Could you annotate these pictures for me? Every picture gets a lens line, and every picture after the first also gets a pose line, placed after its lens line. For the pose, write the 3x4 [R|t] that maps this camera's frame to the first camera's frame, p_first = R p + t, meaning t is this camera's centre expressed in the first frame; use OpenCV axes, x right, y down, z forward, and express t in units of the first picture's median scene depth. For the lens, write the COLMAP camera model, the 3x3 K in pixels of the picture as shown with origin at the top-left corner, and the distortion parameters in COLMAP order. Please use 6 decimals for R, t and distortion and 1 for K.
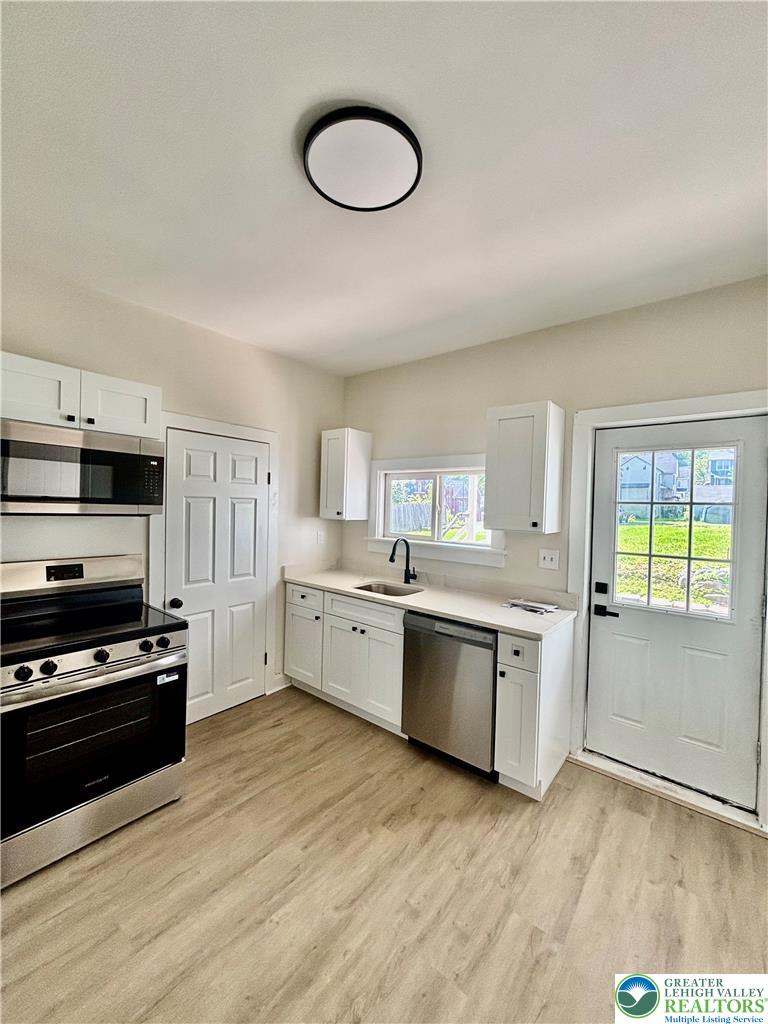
lens RADIAL K [[410.1, 0, 388.0], [0, 410.1, 517.1], [0, 0, 1]] dist [0.001198, -0.000369]
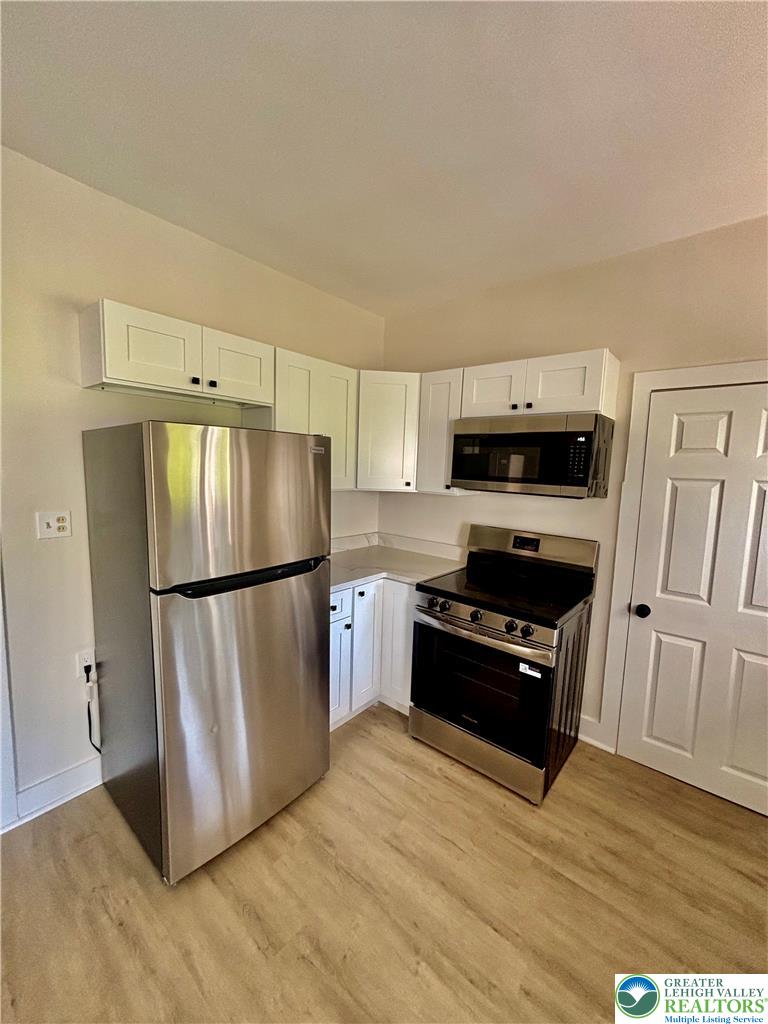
lens RADIAL K [[410.1, 0, 386.1], [0, 410.1, 515.4], [0, 0, 1]] dist [0.001198, -0.000369]
pose [[-0.026075, 0.091729, -0.995443, 0.367280], [-0.058122, 0.993957, 0.093115, -0.028631], [0.997969, 0.060285, -0.020586, 0.659317]]
